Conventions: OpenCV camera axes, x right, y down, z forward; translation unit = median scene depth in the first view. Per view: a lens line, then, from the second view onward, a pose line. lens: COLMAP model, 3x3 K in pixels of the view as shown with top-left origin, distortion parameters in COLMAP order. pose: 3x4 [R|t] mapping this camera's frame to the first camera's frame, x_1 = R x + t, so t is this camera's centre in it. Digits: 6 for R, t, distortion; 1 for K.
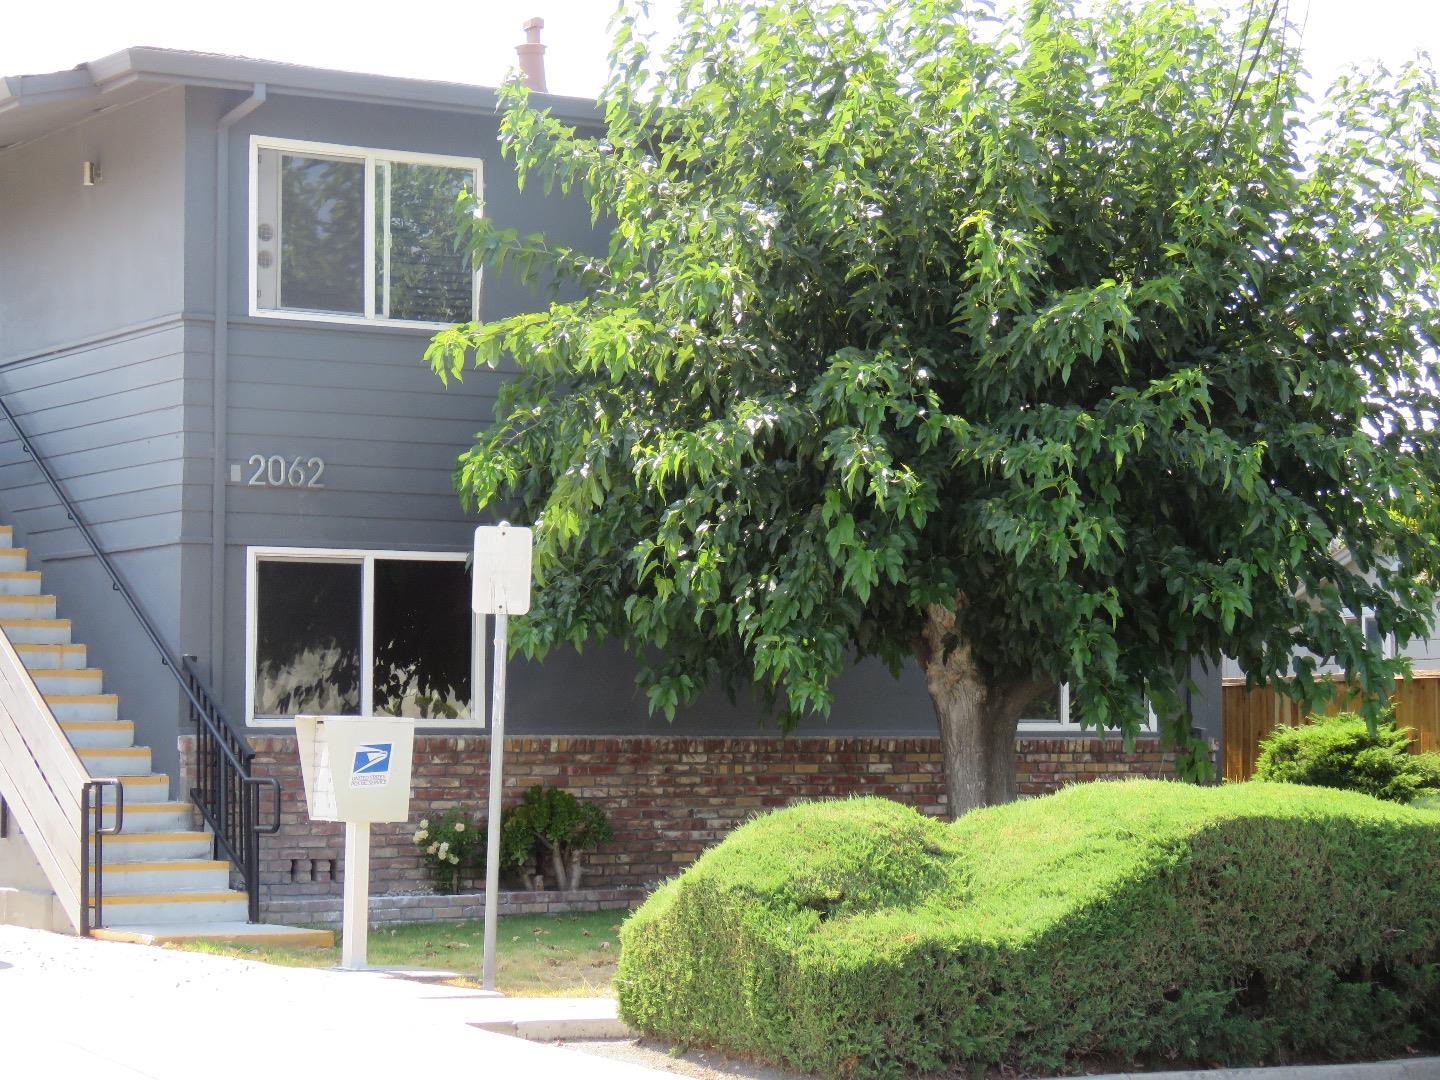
lens RADIAL K [[3508.9, 0, 720.0], [0, 3508.9, 540.0], [0, 0, 1]] dist [-0.062478, 0.324407]
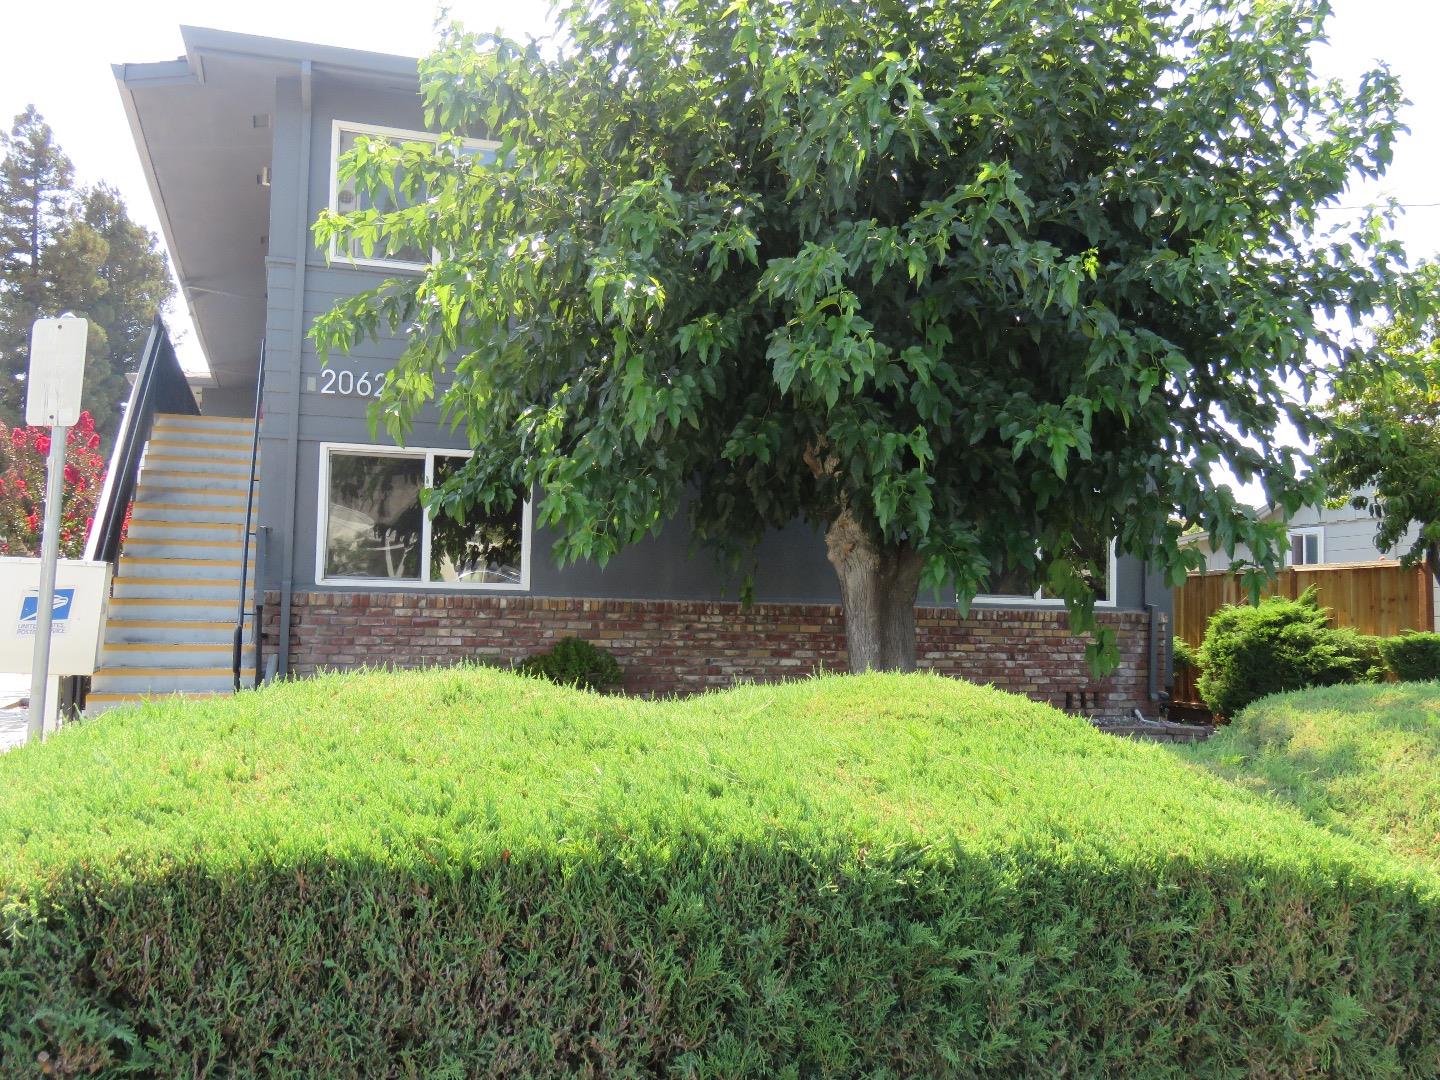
lens RADIAL K [[1348.0, 0, 720.4], [0, 1348.0, 503.4], [0, 0, 1]] dist [-0.010743, -0.010326]
pose [[0.968437, 0.000432, -0.249257, 0.119557], [-0.006728, 0.999680, -0.024405, 0.033014], [0.249166, 0.025312, 0.968130, 0.536948]]
